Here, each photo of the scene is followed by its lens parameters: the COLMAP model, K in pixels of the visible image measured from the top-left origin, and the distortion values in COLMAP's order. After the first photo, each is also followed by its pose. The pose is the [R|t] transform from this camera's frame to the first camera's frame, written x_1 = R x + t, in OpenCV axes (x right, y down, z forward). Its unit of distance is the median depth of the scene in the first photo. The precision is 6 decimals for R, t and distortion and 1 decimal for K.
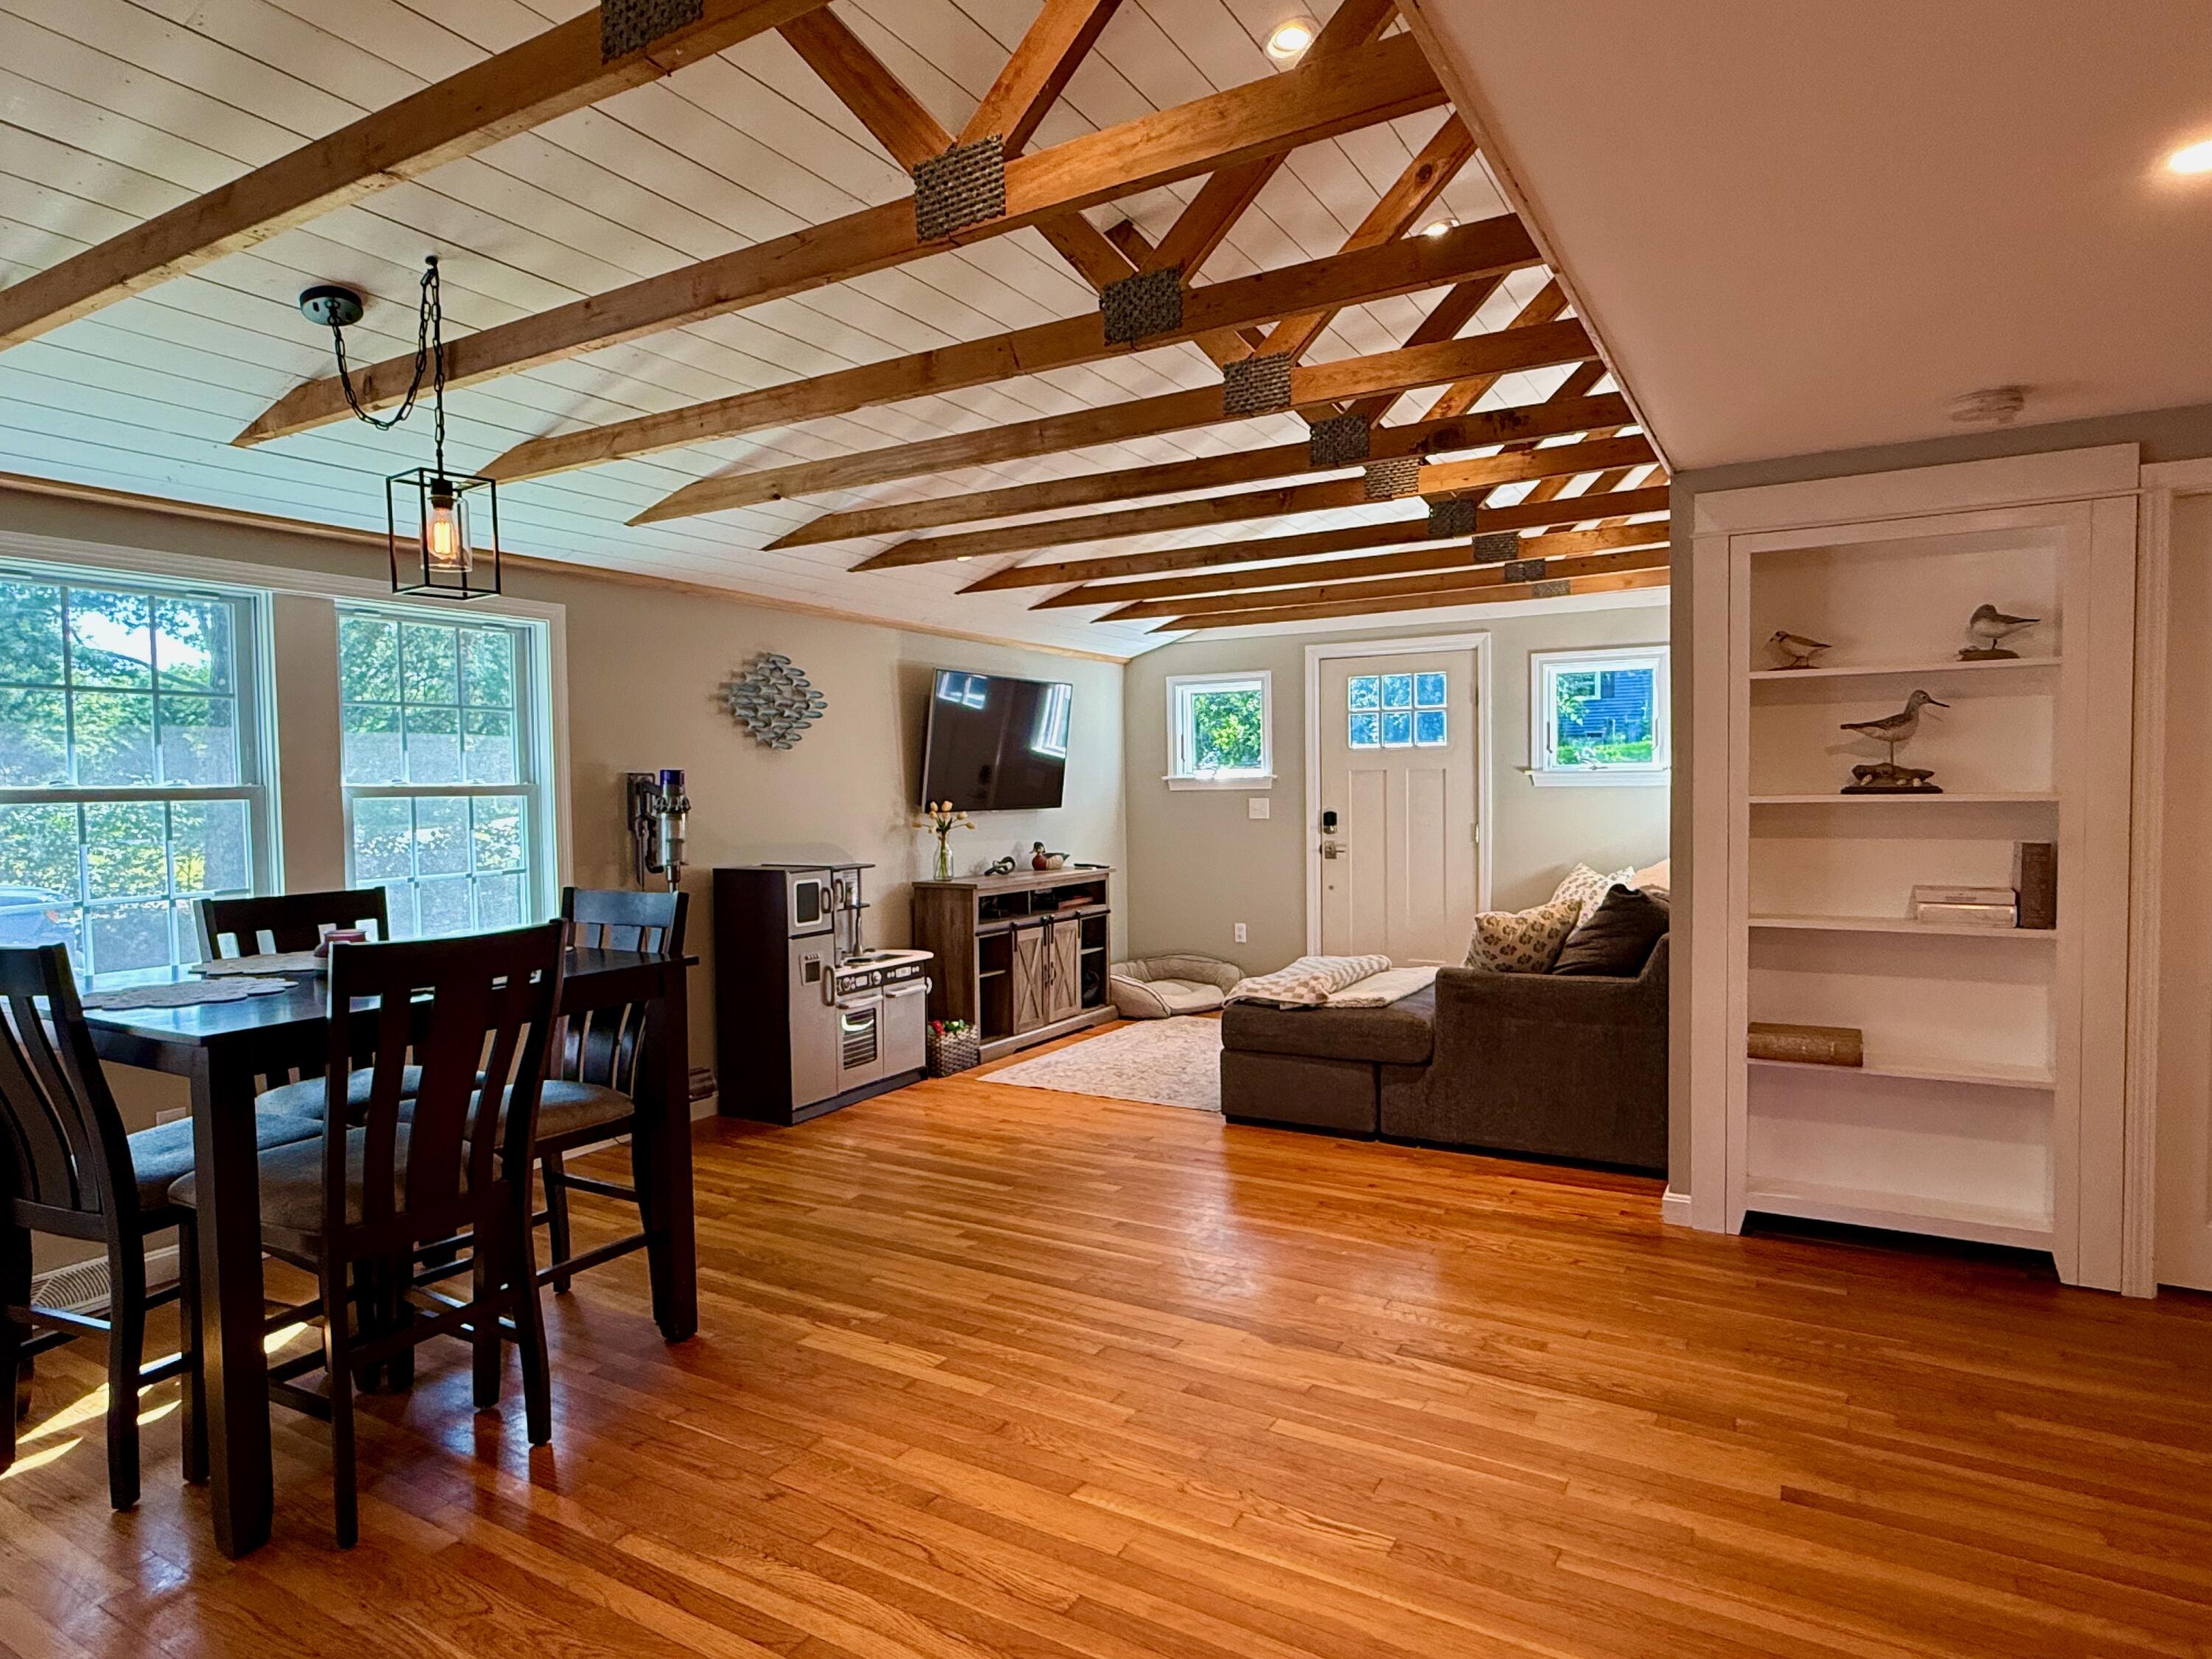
lens RADIAL K [[1251.8, 0, 1095.0], [0, 1251.8, 821.2], [0, 0, 1]] dist [-0.003734, 0.000005]
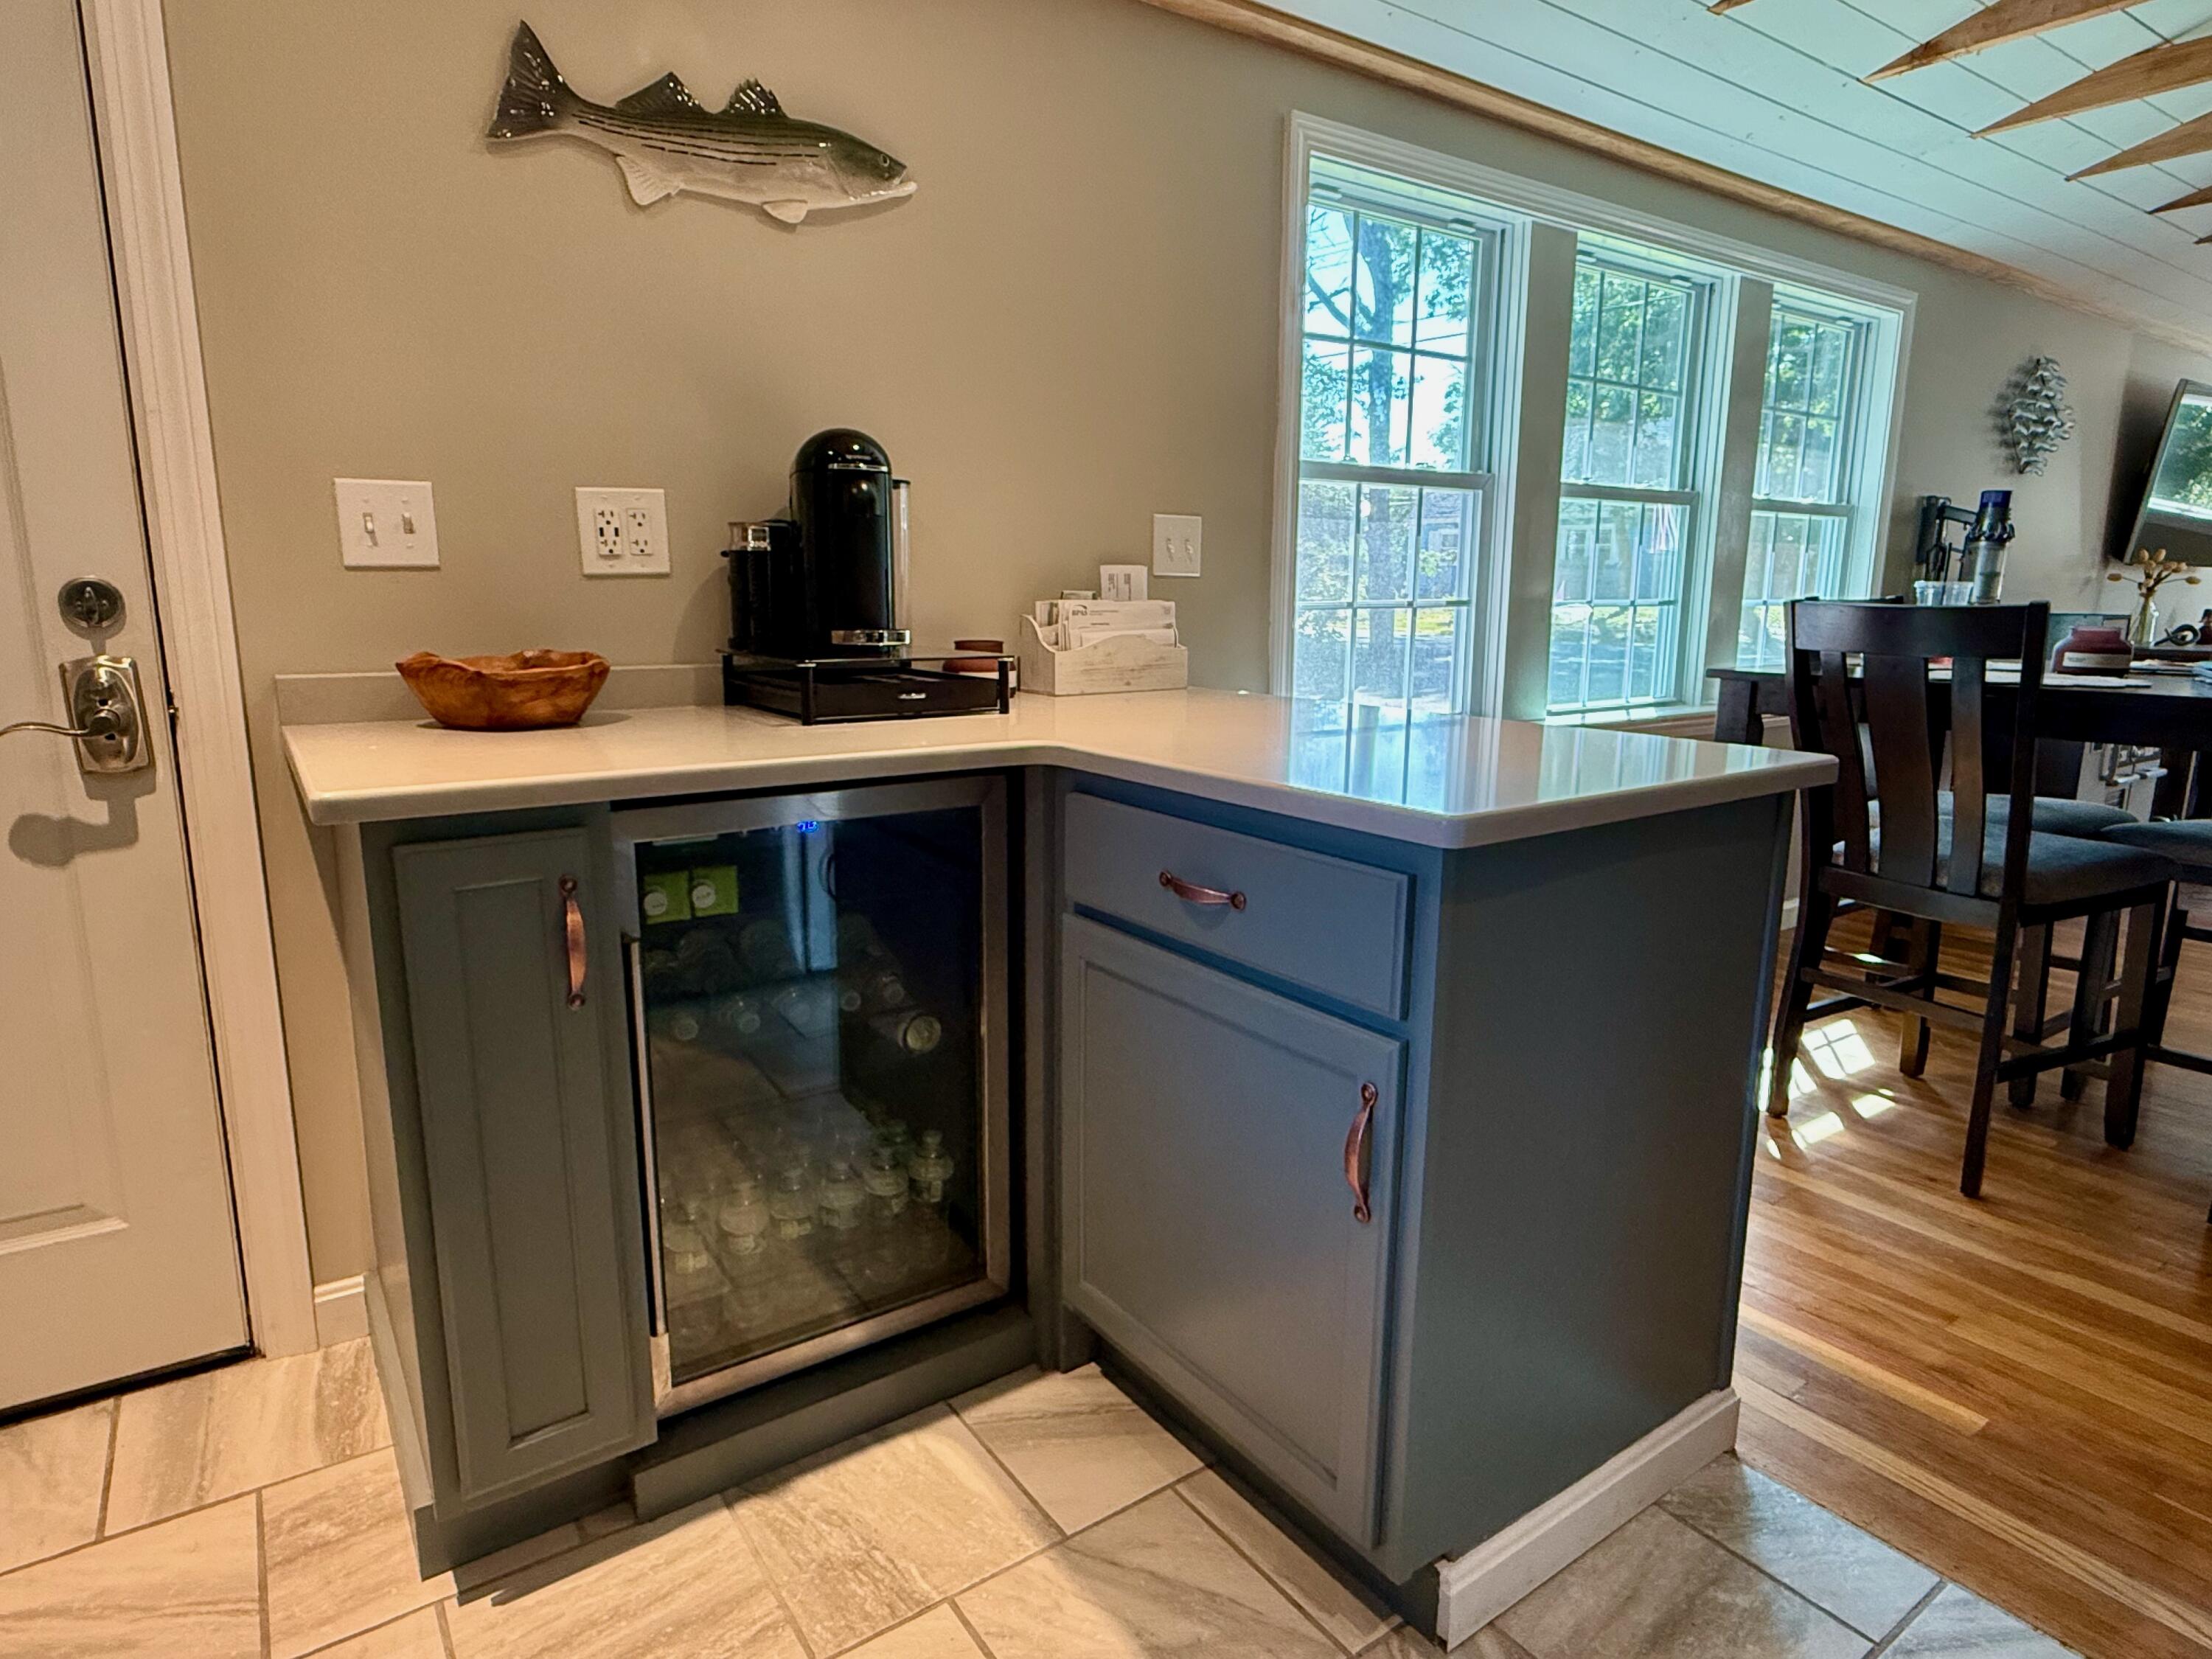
lens RADIAL K [[1251.8, 0, 1106.9], [0, 1251.8, 836.0], [0, 0, 1]] dist [-0.003734, 0.000005]
pose [[0.907564, 0.095705, -0.408862, -0.470489], [-0.027605, 0.985173, 0.169330, 0.059599], [0.419006, -0.142391, 0.896749, -0.068174]]
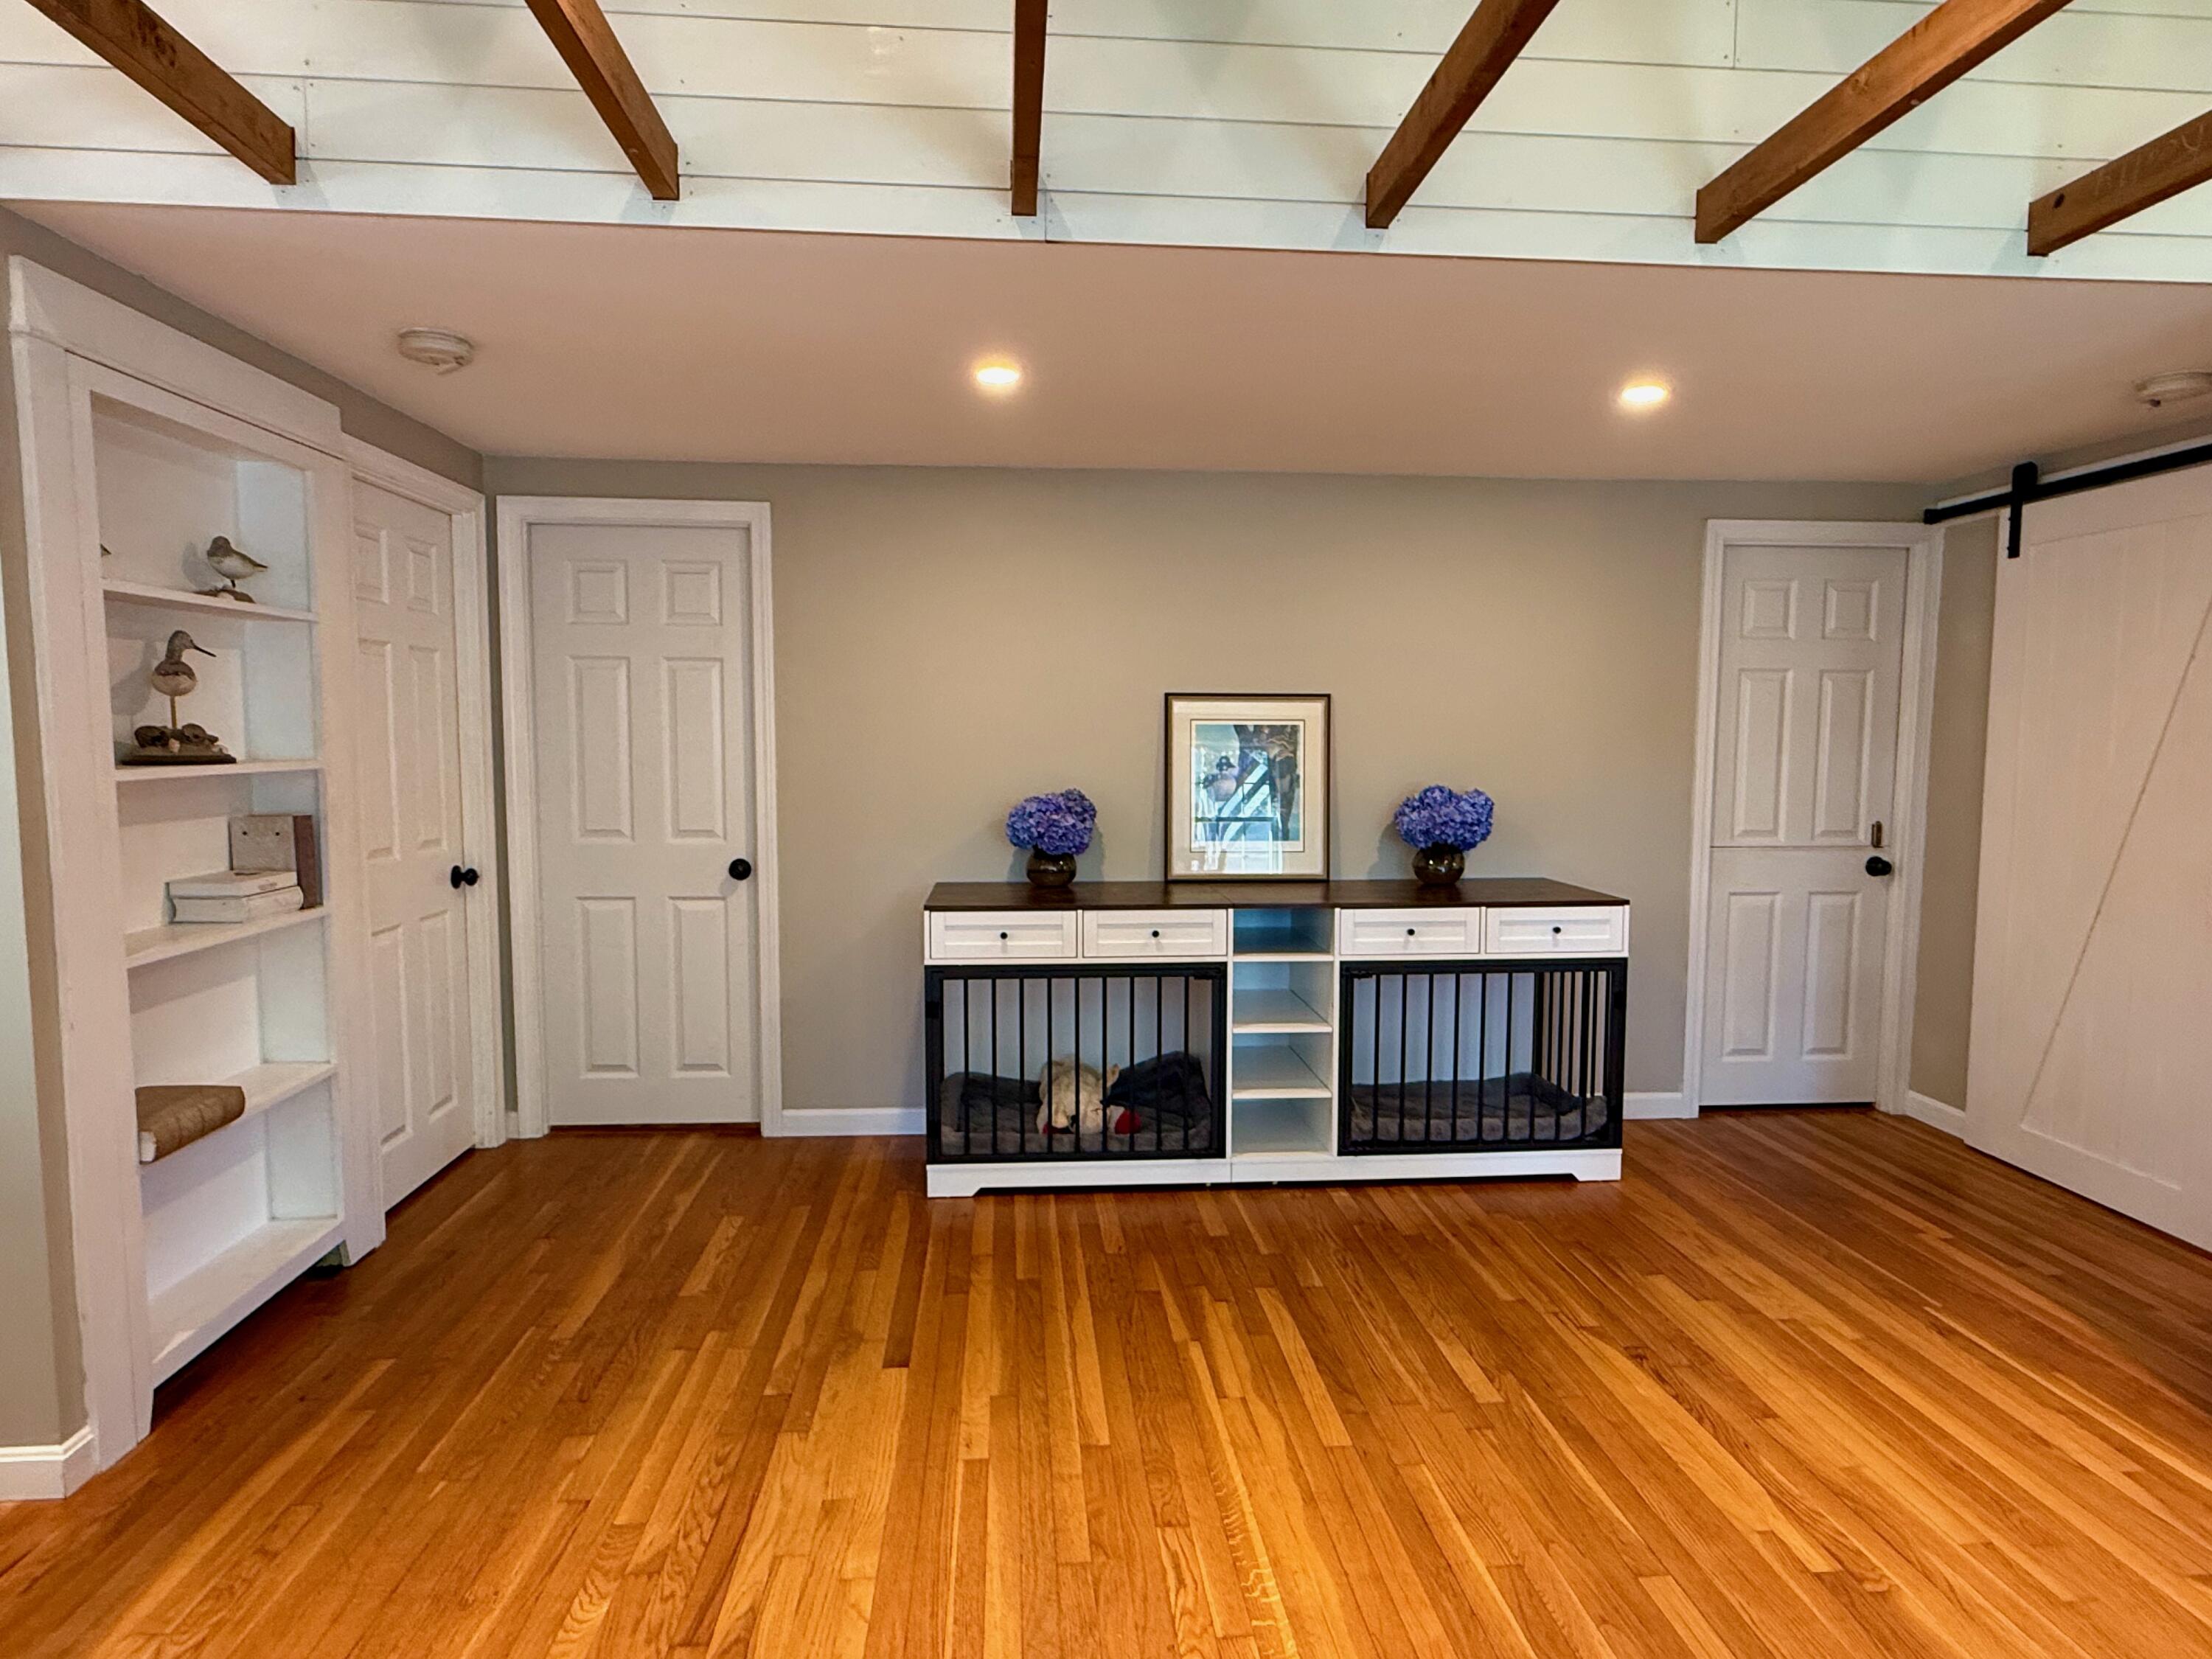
lens RADIAL K [[1251.8, 0, 1106.1], [0, 1251.8, 822.7], [0, 0, 1]] dist [-0.003734, 0.000005]
pose [[-0.574534, -0.048996, 0.817013, -0.206732], [0.031218, 0.996169, 0.081693, -0.020355], [-0.817885, 0.072441, -0.570803, 0.642899]]
